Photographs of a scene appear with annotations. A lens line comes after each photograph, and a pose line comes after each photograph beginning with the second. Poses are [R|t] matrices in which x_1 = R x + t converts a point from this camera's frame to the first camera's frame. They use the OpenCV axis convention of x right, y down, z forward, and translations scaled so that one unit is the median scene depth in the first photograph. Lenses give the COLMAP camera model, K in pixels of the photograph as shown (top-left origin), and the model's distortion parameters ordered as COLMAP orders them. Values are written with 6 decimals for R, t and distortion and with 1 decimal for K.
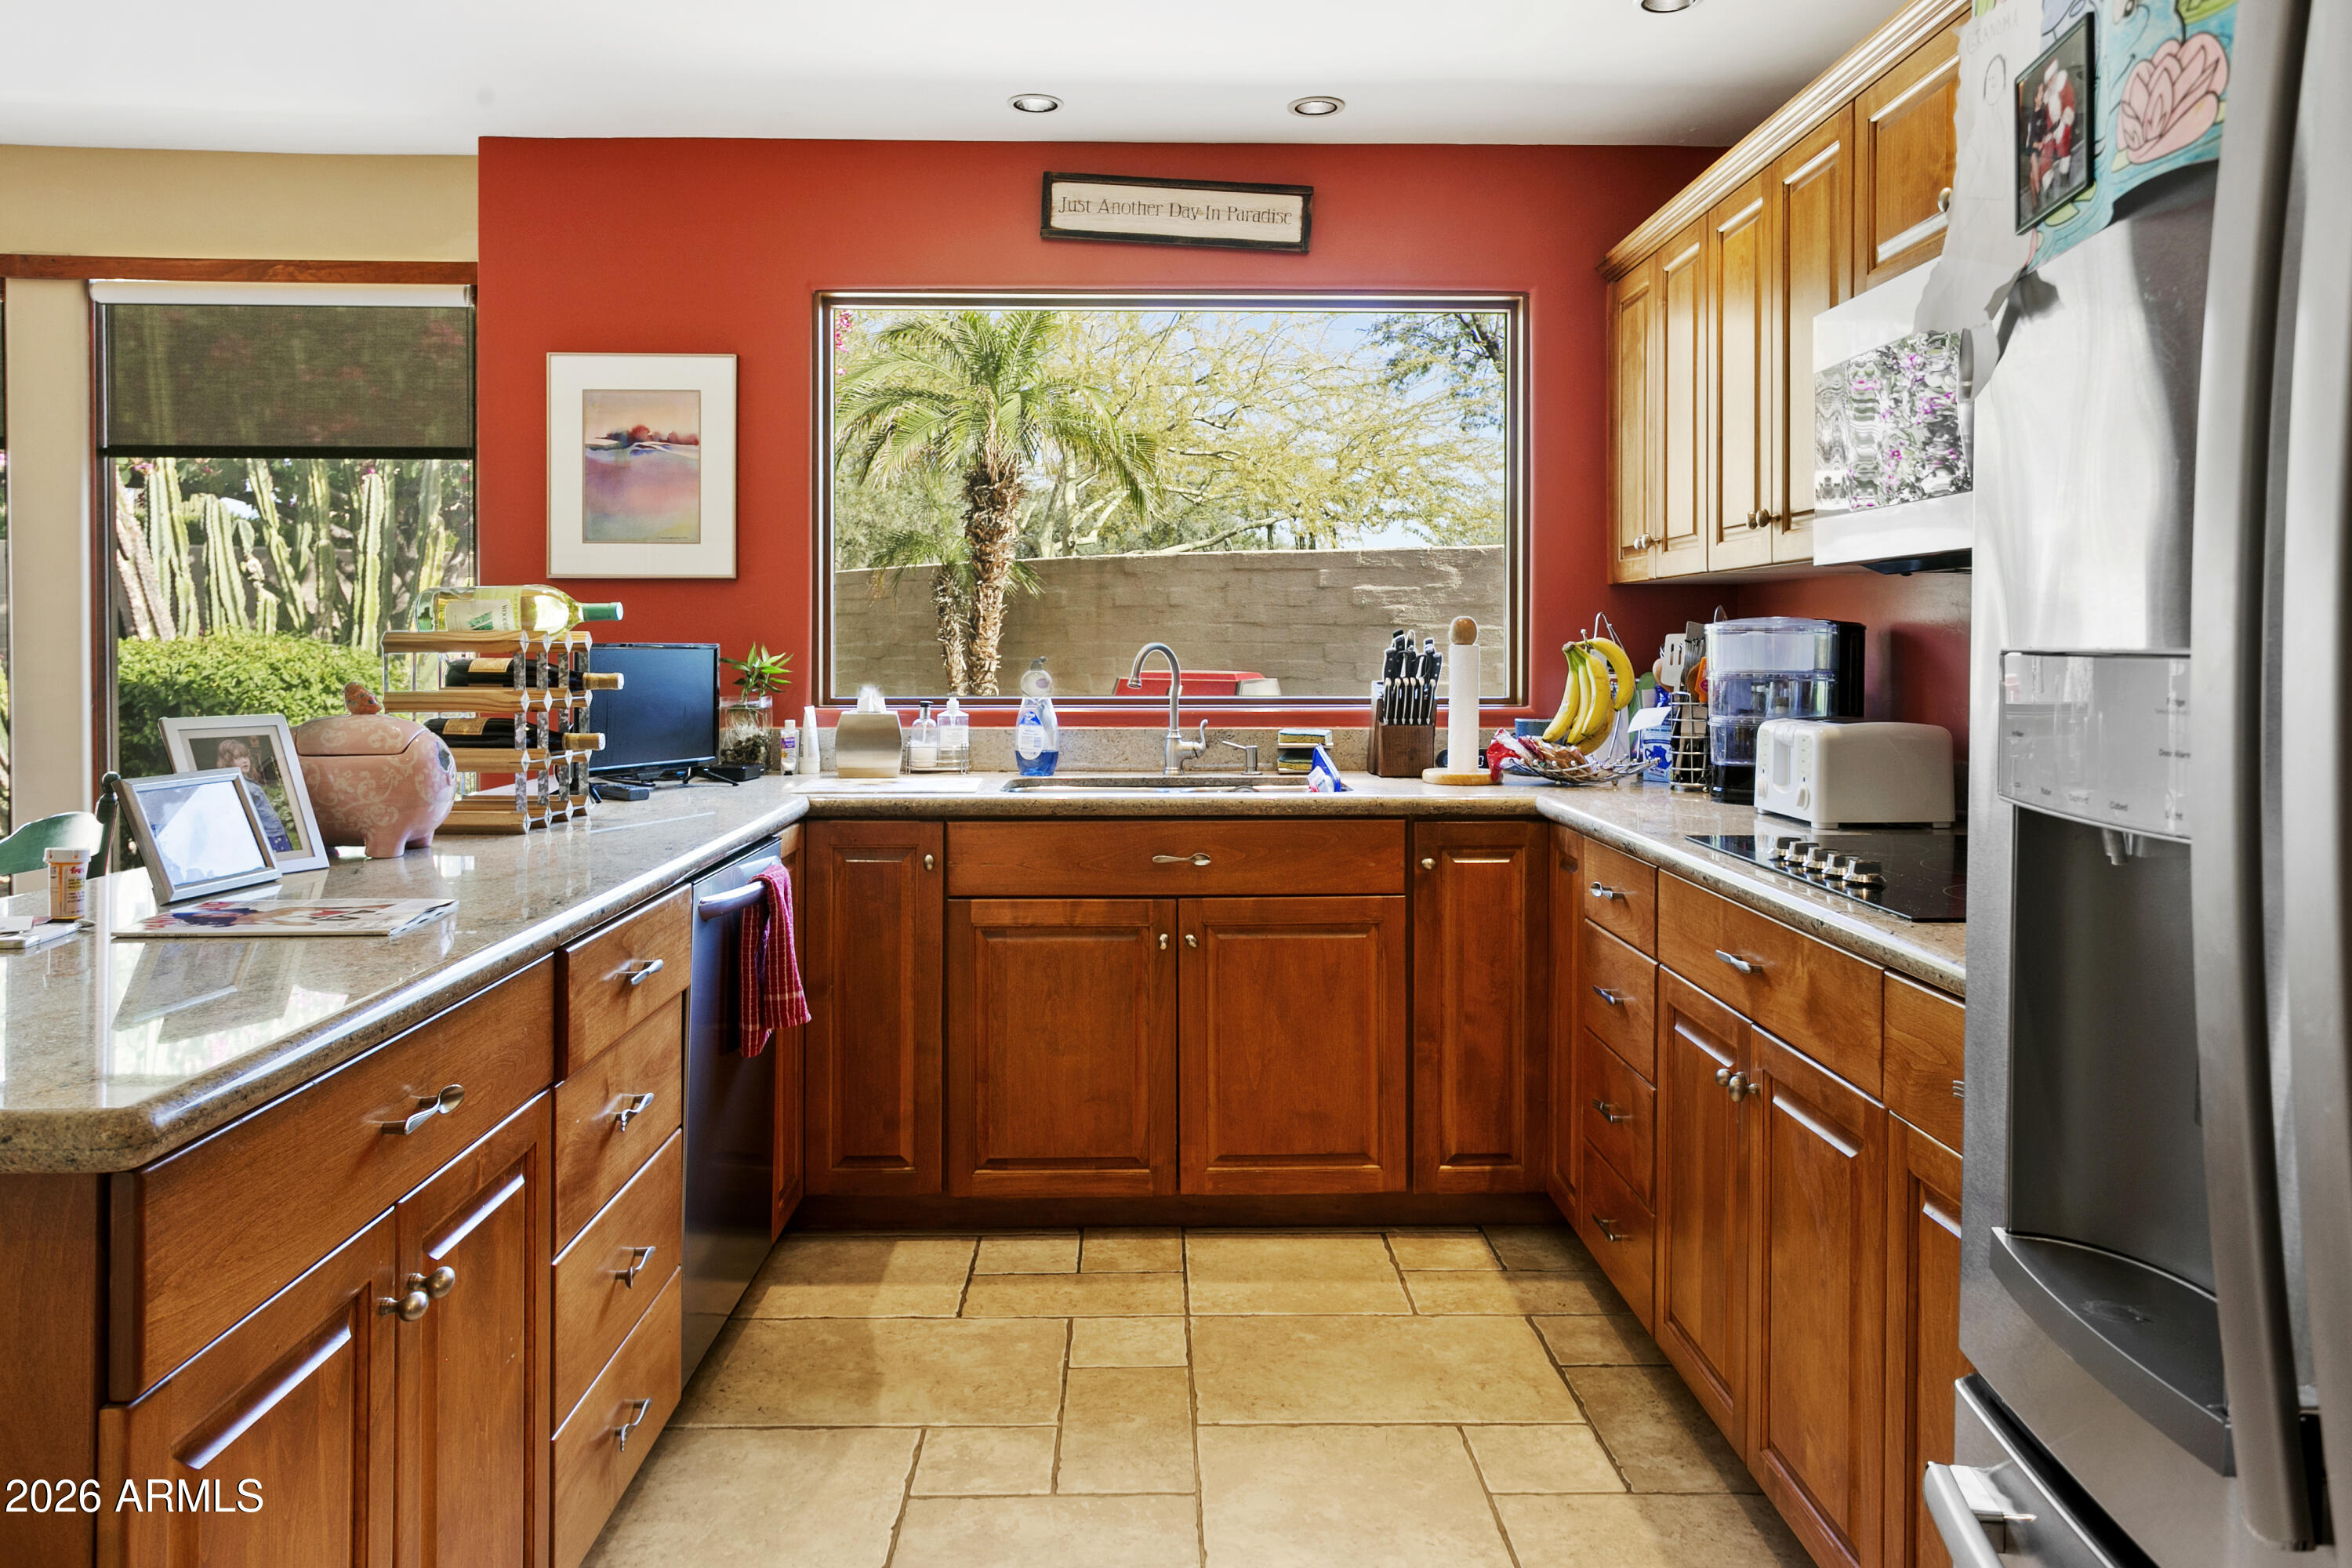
lens RADIAL K [[1631.5, 0, 1183.2], [0, 1631.5, 772.3], [0, 0, 1]] dist [0.006963, 0.004102]
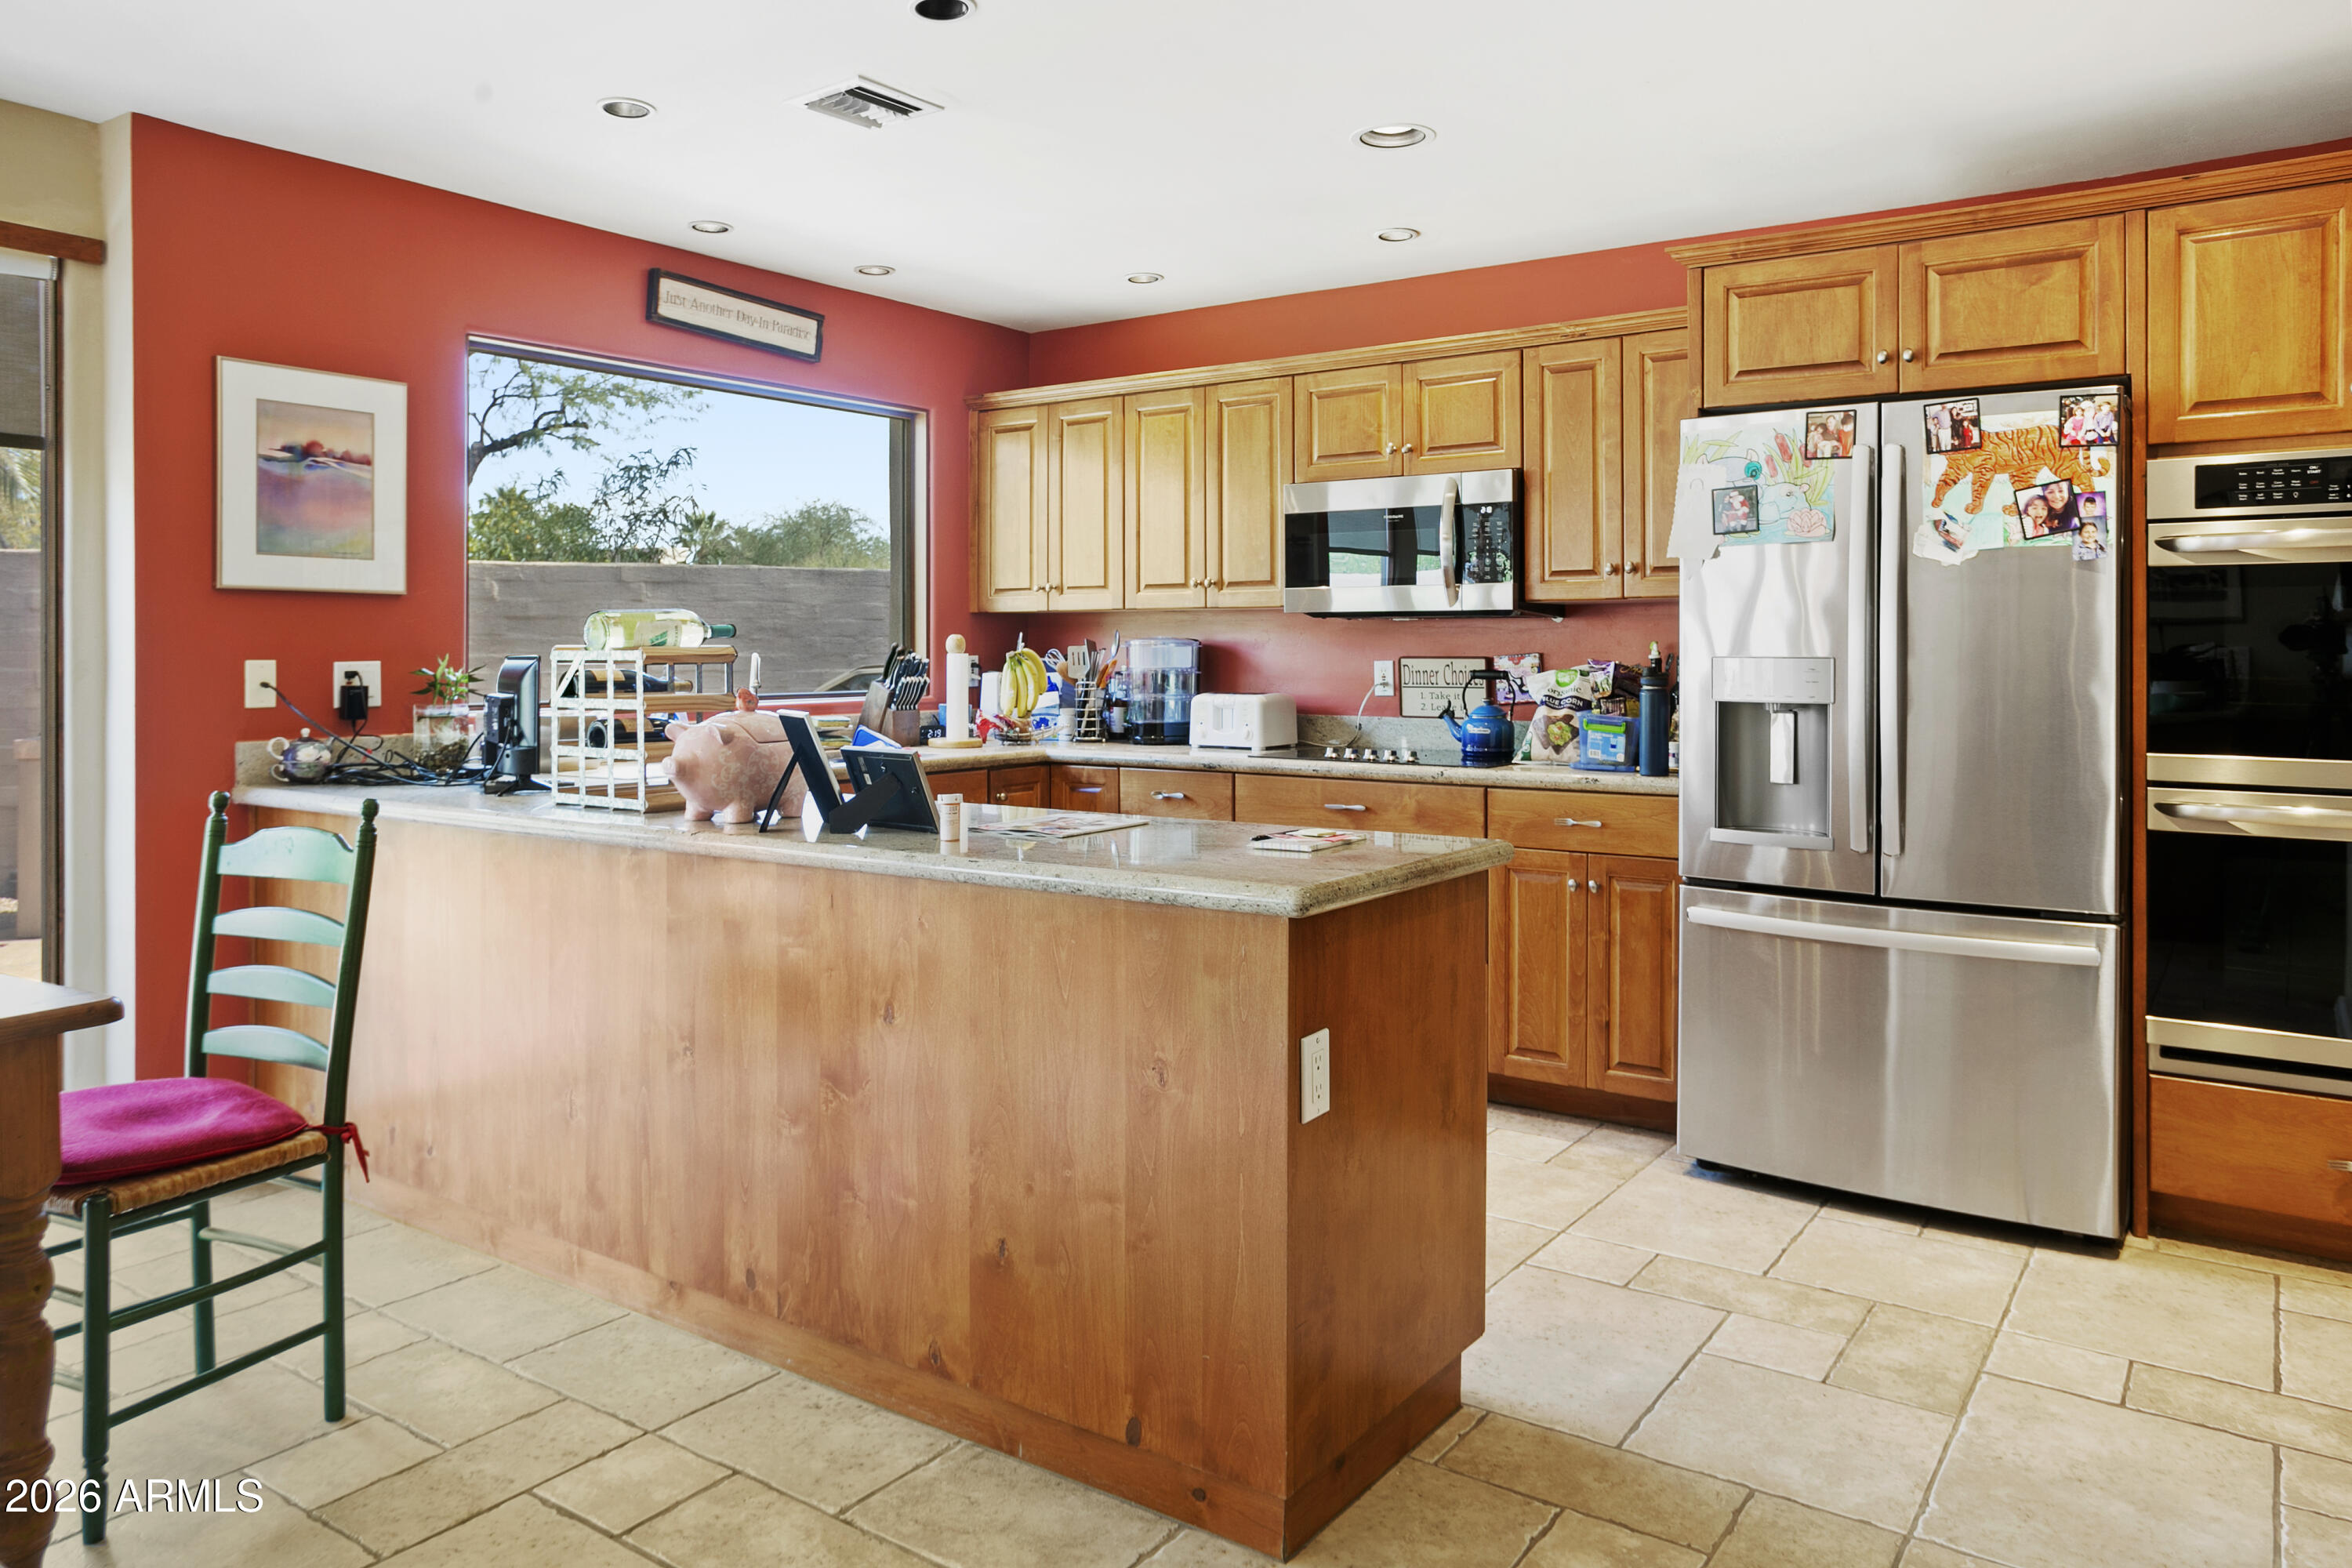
lens RADIAL K [[1583.8, 0, 1176.5], [0, 1583.8, 789.9], [0, 0, 1]] dist [0.030485, 0.002415]
pose [[0.597391, -0.074704, 0.798463, -0.820476], [0.068614, 0.996762, 0.041921, -0.001906], [-0.799009, 0.029742, 0.600582, -0.014134]]
